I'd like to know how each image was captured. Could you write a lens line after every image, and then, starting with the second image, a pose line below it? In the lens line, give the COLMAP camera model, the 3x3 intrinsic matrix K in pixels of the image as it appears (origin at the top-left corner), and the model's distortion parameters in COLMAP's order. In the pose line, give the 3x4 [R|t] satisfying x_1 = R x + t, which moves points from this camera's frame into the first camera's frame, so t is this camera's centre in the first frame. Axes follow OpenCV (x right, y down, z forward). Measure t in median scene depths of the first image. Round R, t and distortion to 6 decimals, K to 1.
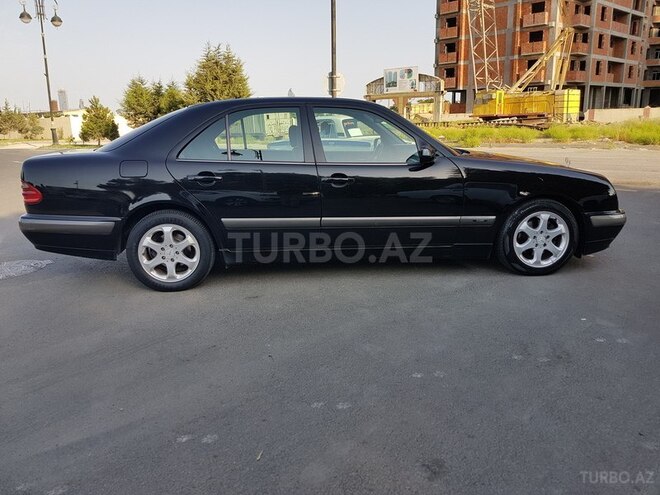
lens RADIAL K [[513.0, 0, 332.6], [0, 513.0, 240.0], [0, 0, 1]] dist [0.039630, -0.057821]
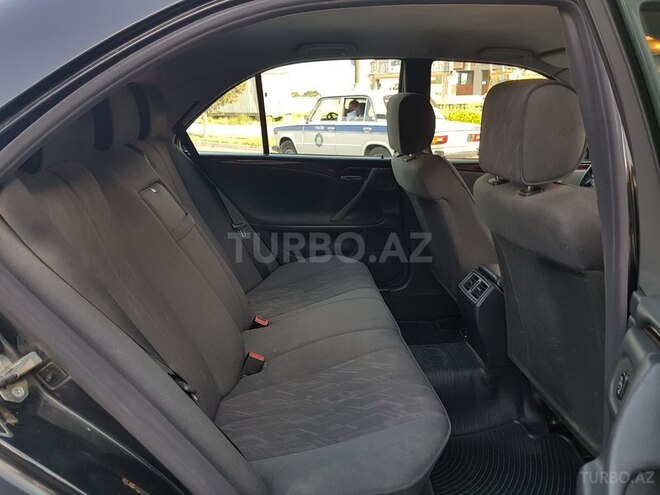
lens RADIAL K [[513.0, 0, 324.7], [0, 513.0, 248.2], [0, 0, 1]] dist [0.039630, -0.057821]
pose [[0.999944, 0.010503, 0.001055, -0.034626], [-0.010542, 0.998824, 0.047325, -0.032868], [-0.000557, -0.047334, 0.998879, 0.164076]]
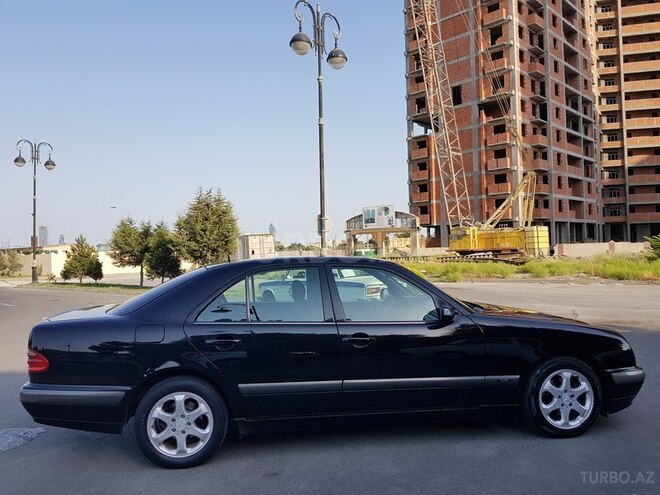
lens RADIAL K [[513.0, 0, 338.4], [0, 513.0, 238.4], [0, 0, 1]] dist [0.039630, -0.057821]
pose [[0.998579, -0.004430, 0.053109, -0.015568], [0.017734, 0.967369, -0.252749, -0.011251], [-0.050256, 0.253332, 0.966073, 0.000240]]
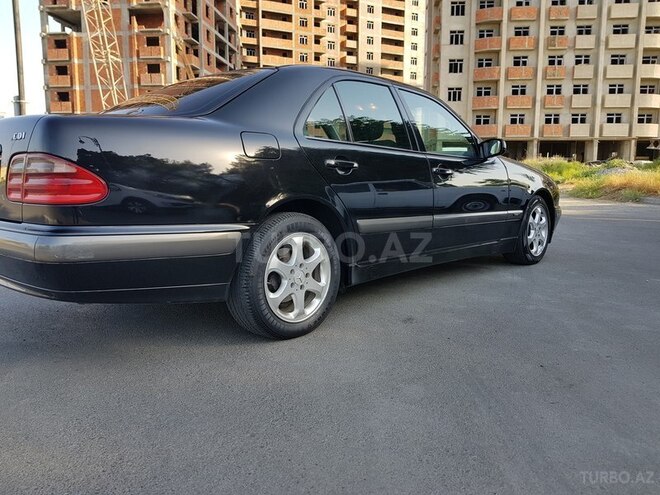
lens RADIAL K [[513.0, 0, 320.4], [0, 513.0, 241.7], [0, 0, 1]] dist [0.039630, -0.057821]
pose [[0.757220, -0.065973, 0.649820, -0.138774], [0.134046, 0.989406, -0.055751, 0.004138], [-0.639257, 0.129322, 0.758041, 0.091681]]
